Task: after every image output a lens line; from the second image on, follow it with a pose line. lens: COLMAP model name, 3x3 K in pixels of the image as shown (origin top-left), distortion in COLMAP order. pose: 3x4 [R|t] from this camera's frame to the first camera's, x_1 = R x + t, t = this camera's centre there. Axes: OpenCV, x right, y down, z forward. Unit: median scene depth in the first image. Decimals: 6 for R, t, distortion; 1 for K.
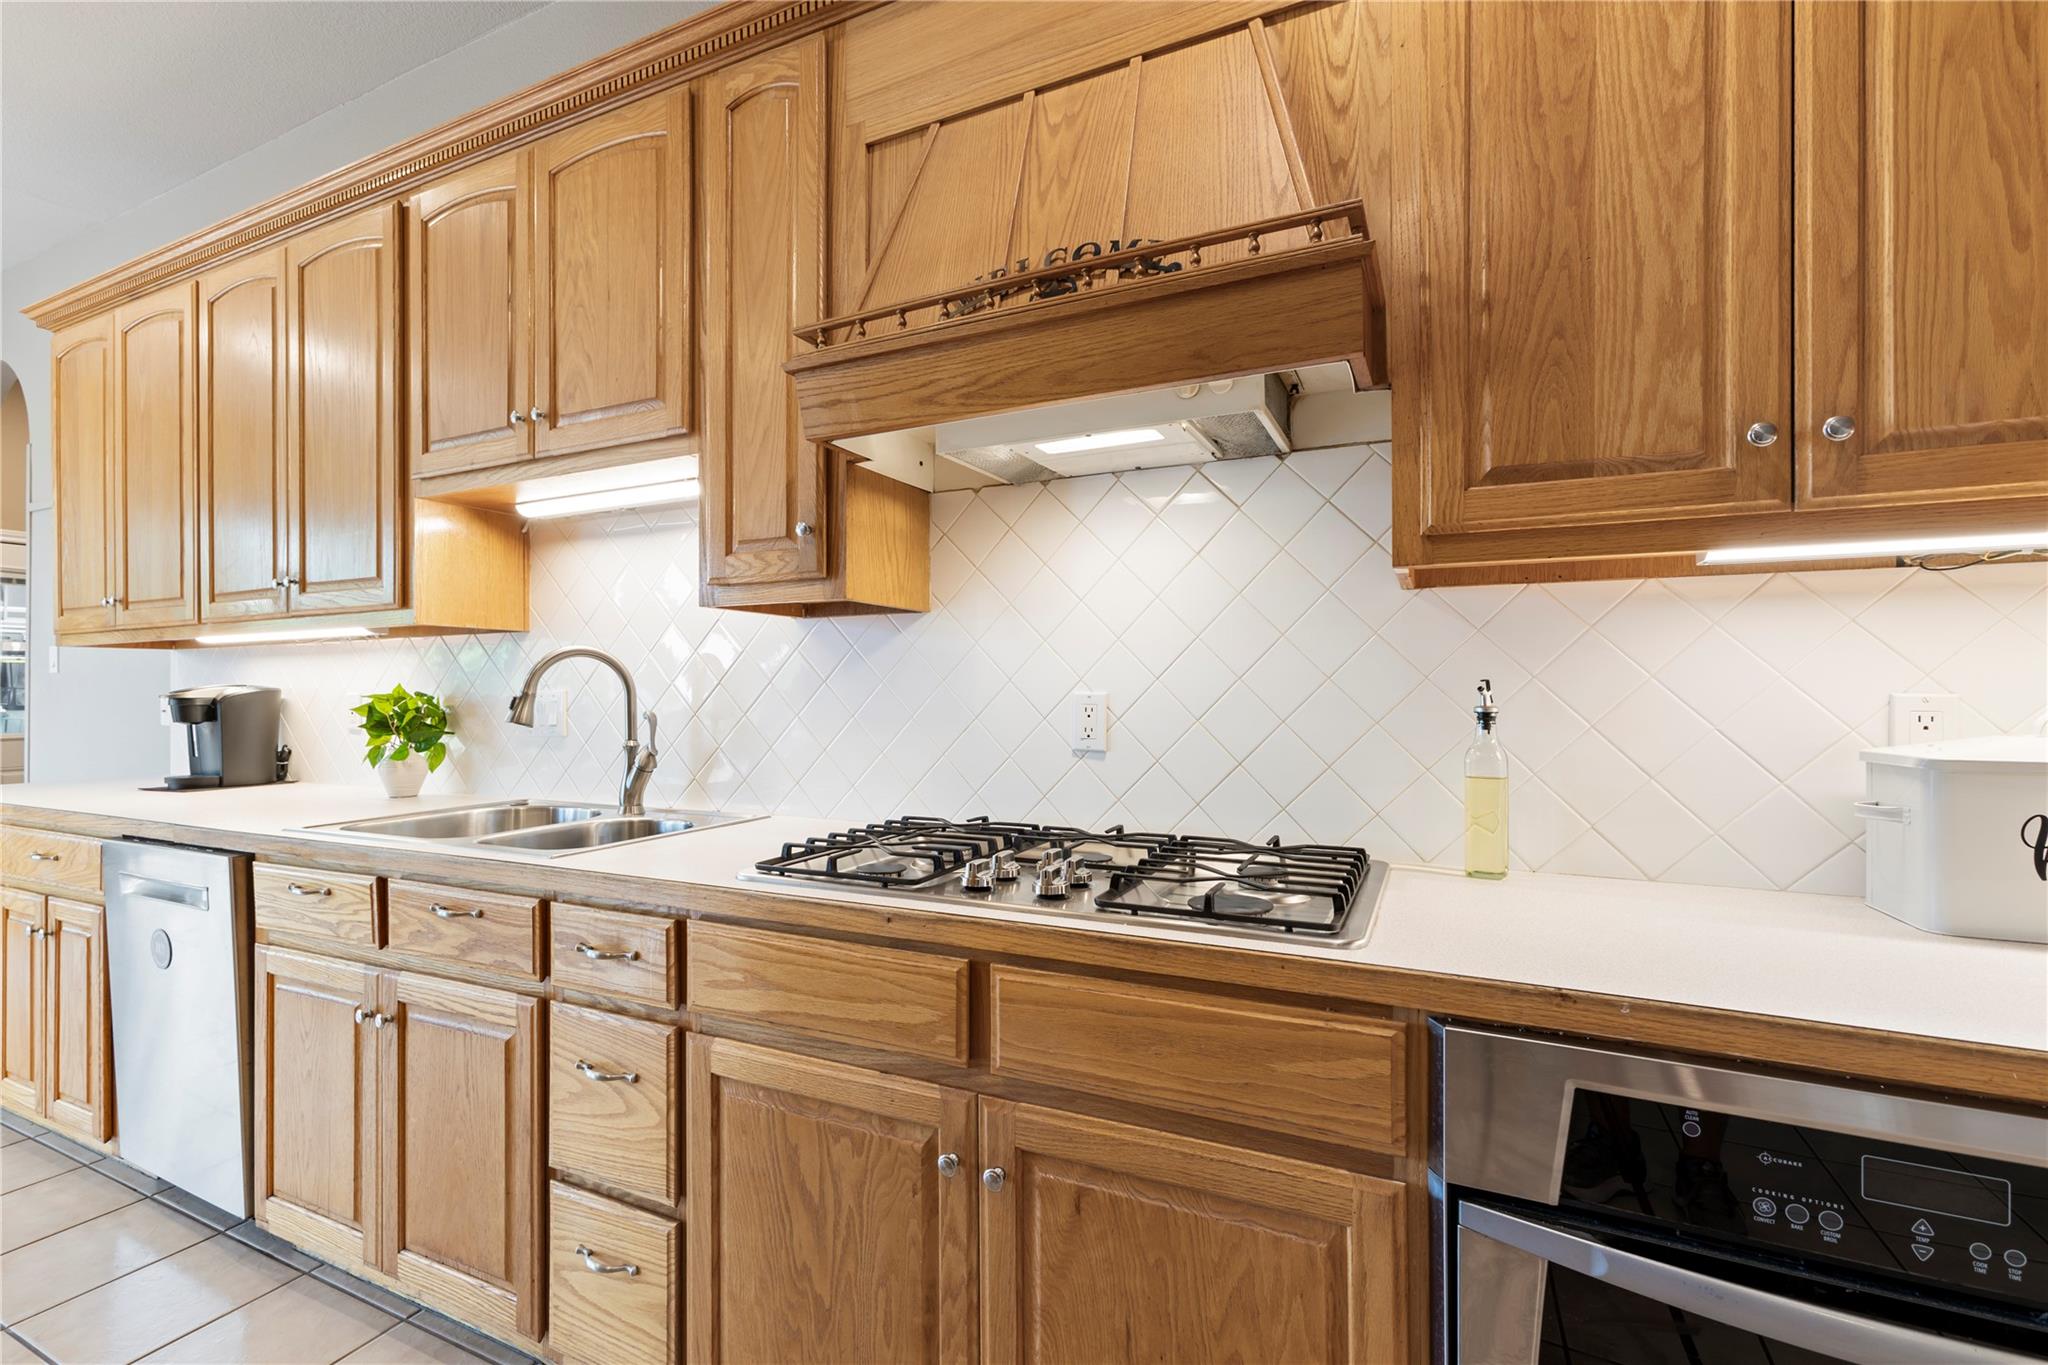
lens RADIAL K [[895.8, 0, 1024.0], [0, 895.8, 682.5], [0, 0, 1]] dist [0.005061, 0.000962]
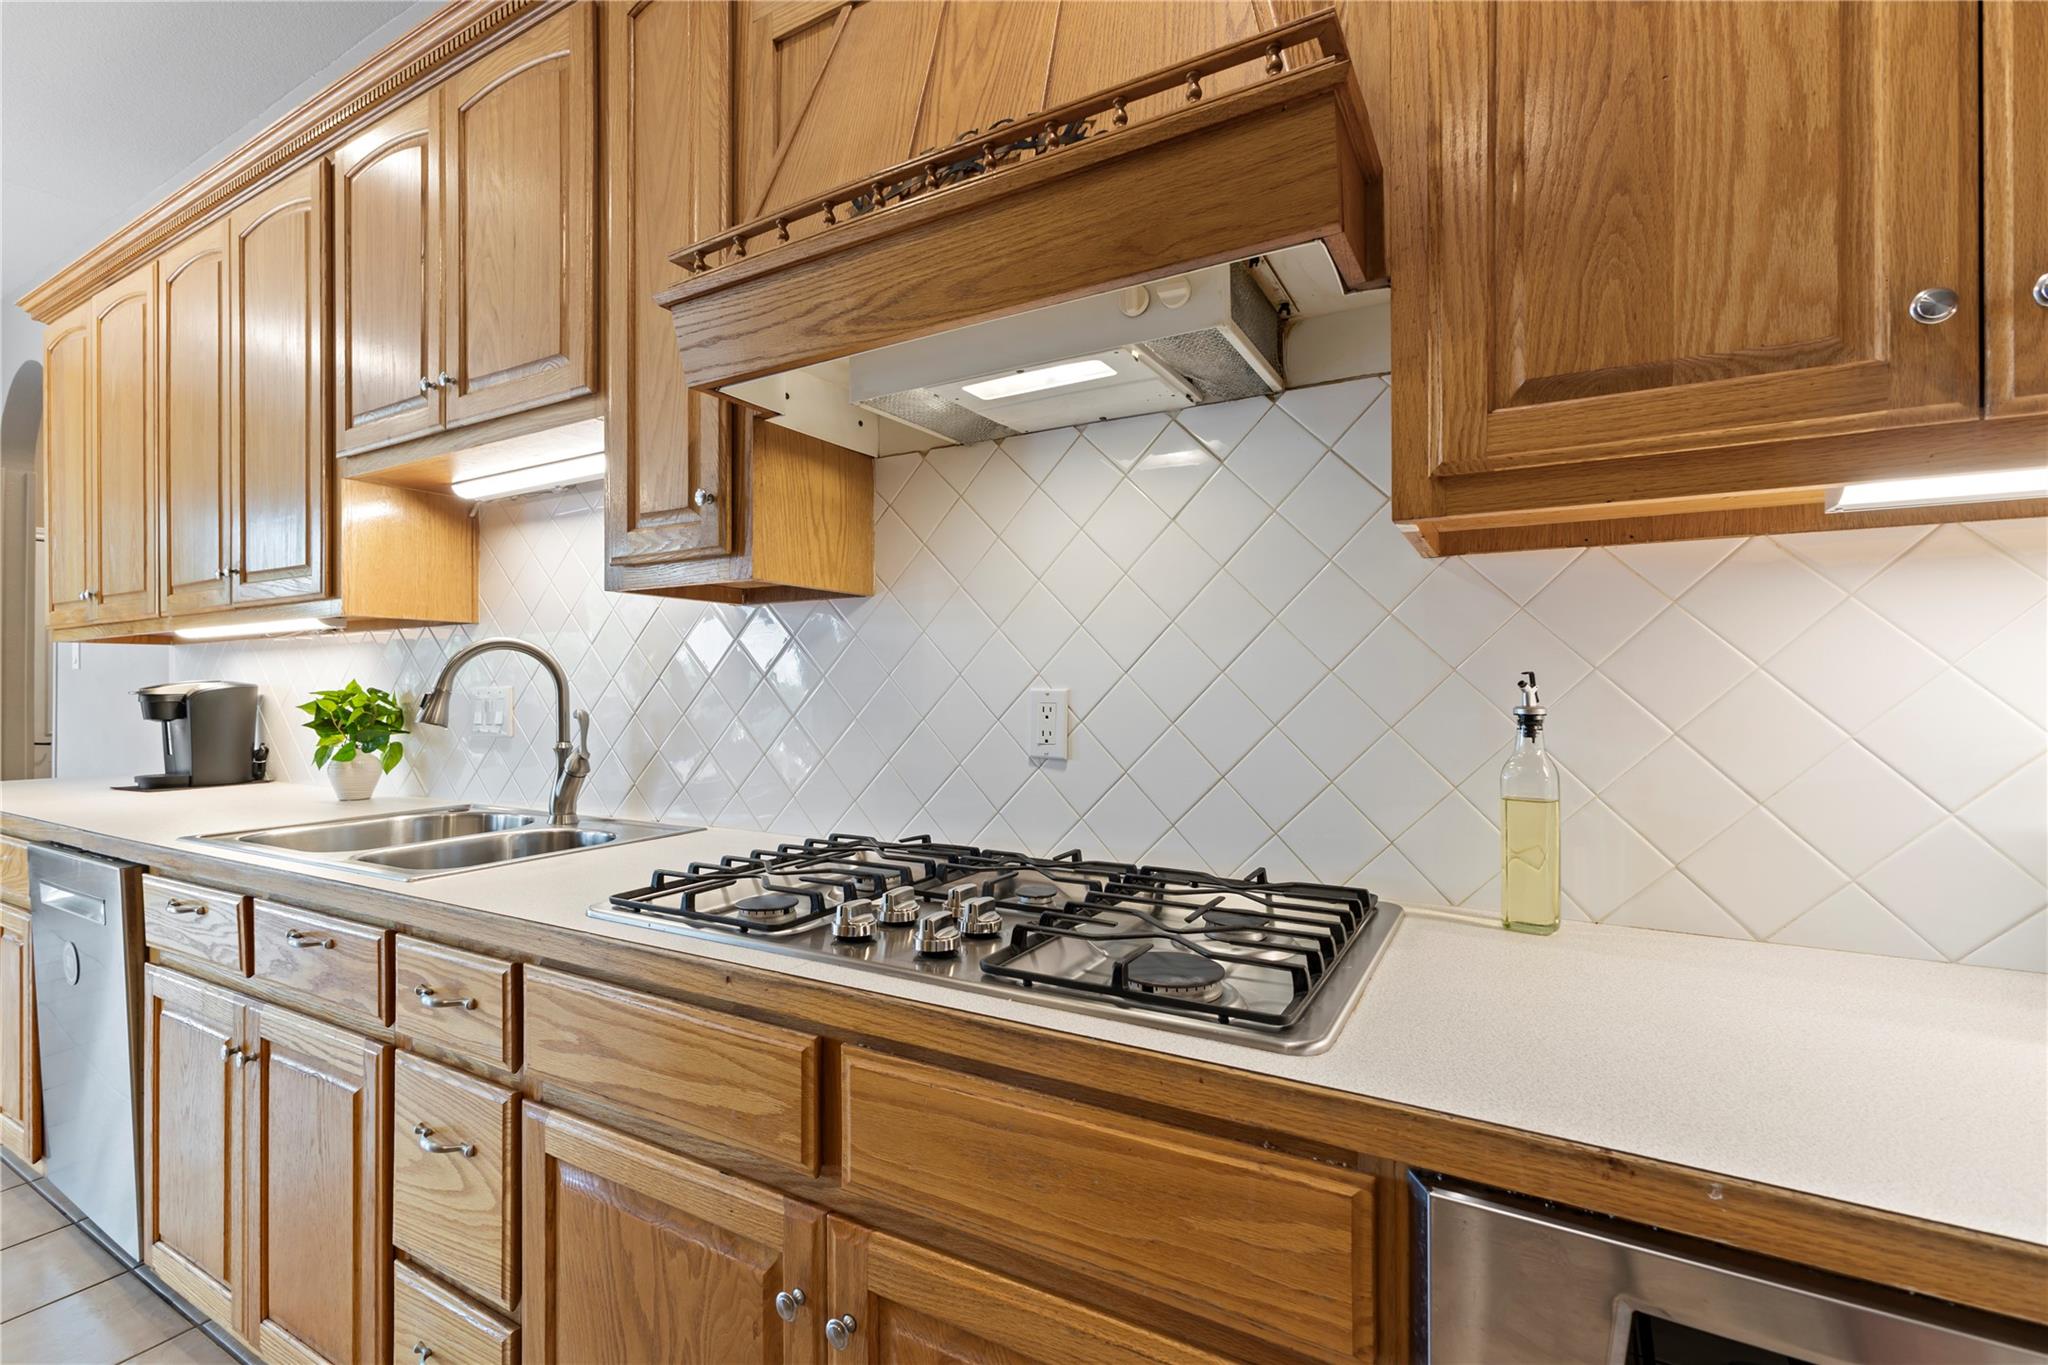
lens RADIAL K [[898.5, 0, 1020.5], [0, 898.5, 678.1], [0, 0, 1]] dist [0.008173, -0.000733]
pose [[0.997023, -0.001329, -0.077092, 0.154000], [0.001304, 0.999999, -0.000380, 0.001897], [0.077092, 0.000278, 0.997024, 0.218470]]
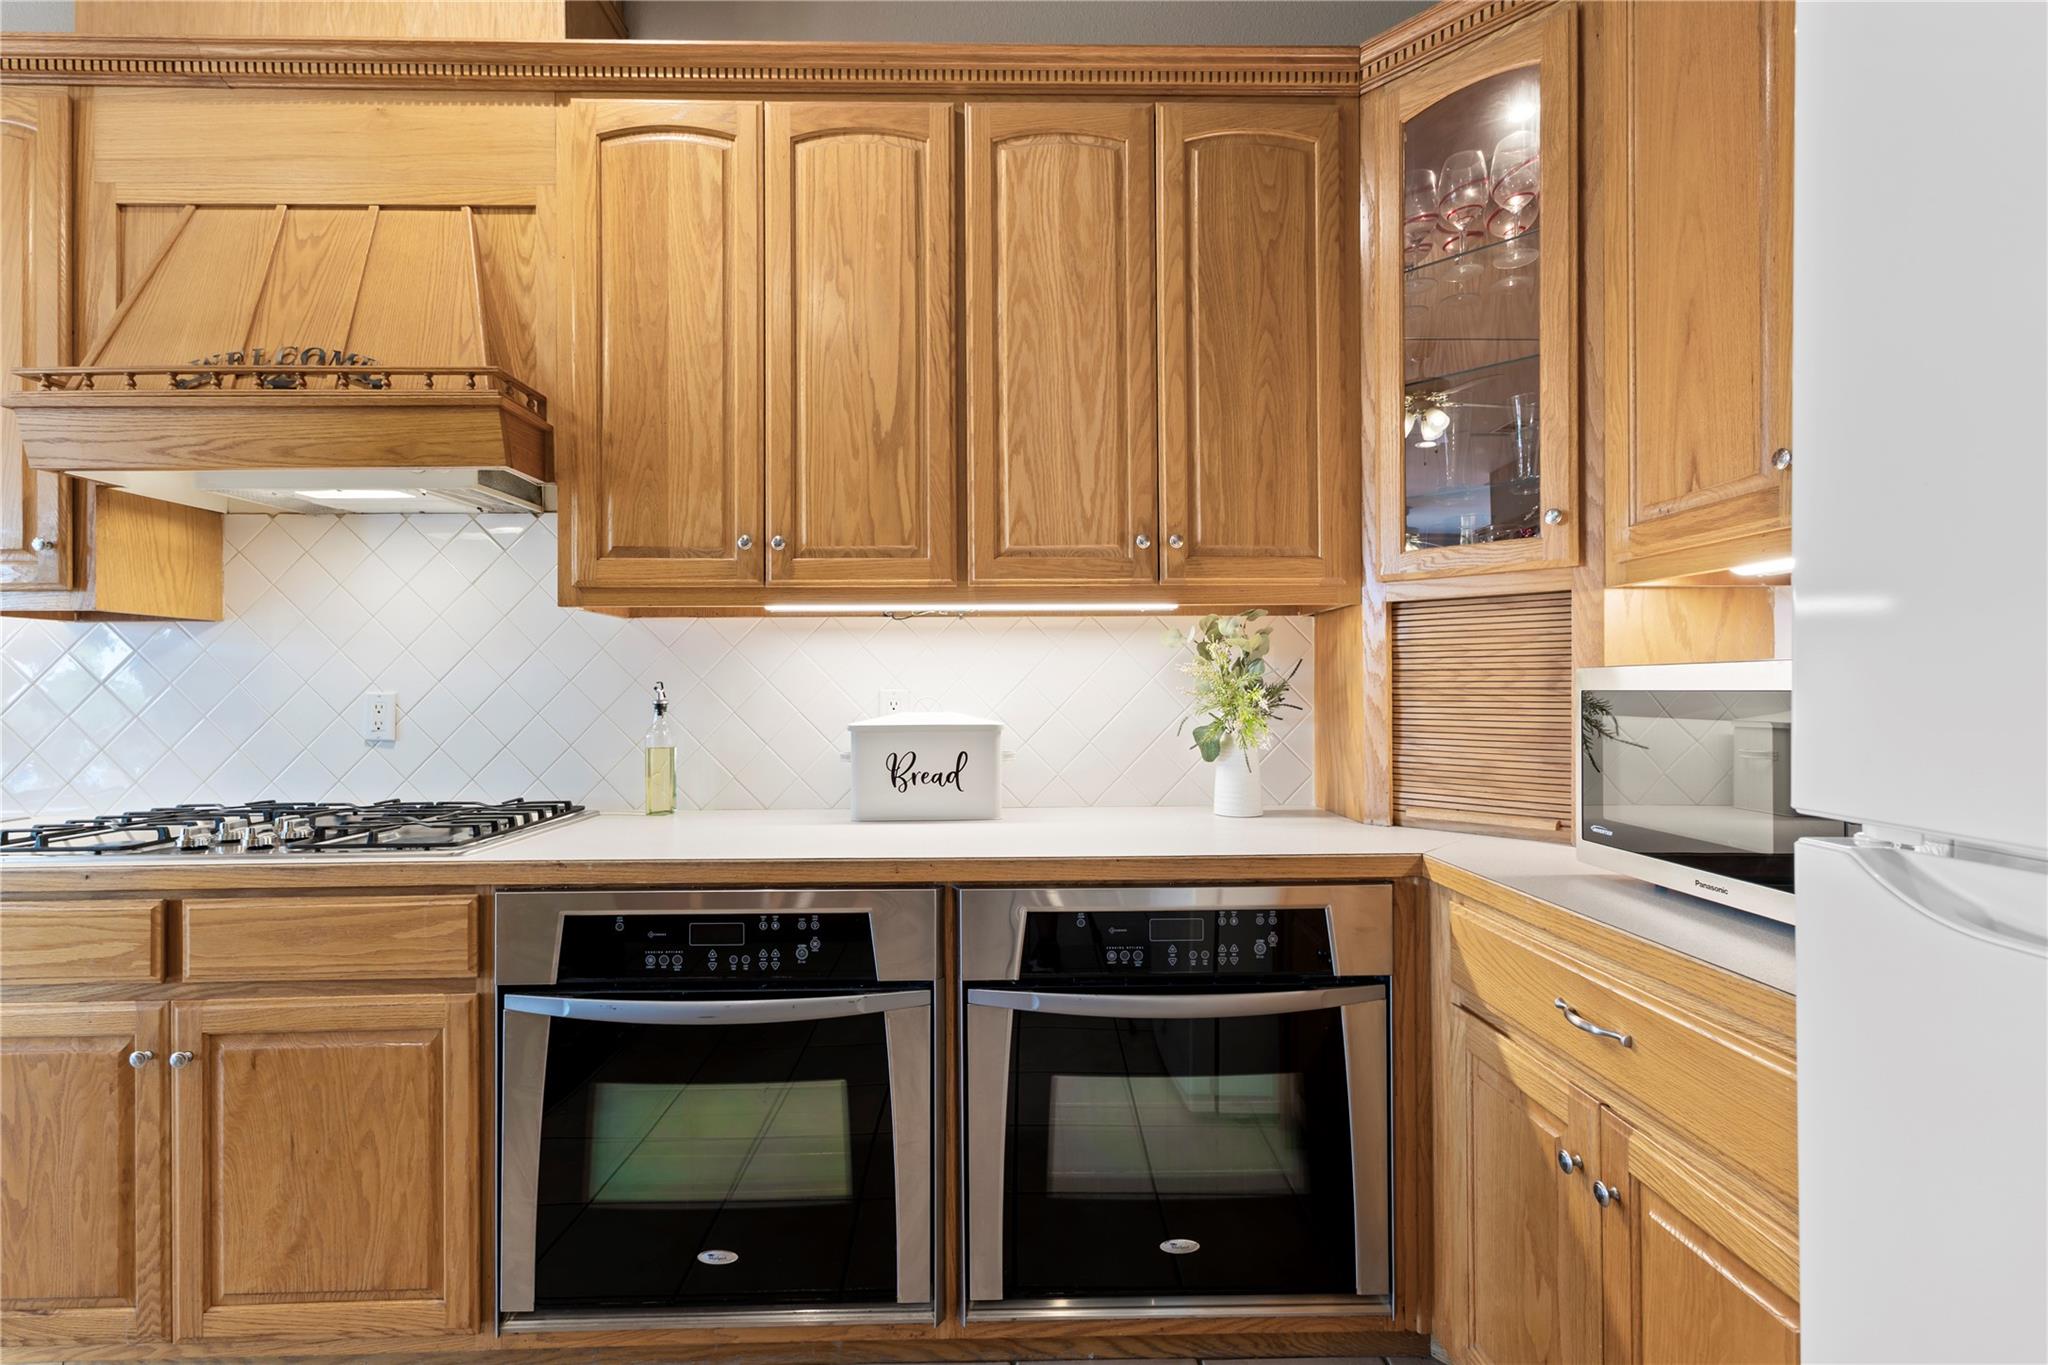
lens RADIAL K [[898.5, 0, 1020.5], [0, 898.5, 678.1], [0, 0, 1]] dist [0.008173, -0.000733]
pose [[0.896054, -0.002239, 0.443939, 0.421565], [0.002856, 0.999996, -0.000721, -0.006695], [-0.443936, 0.001914, 0.896056, -0.653760]]
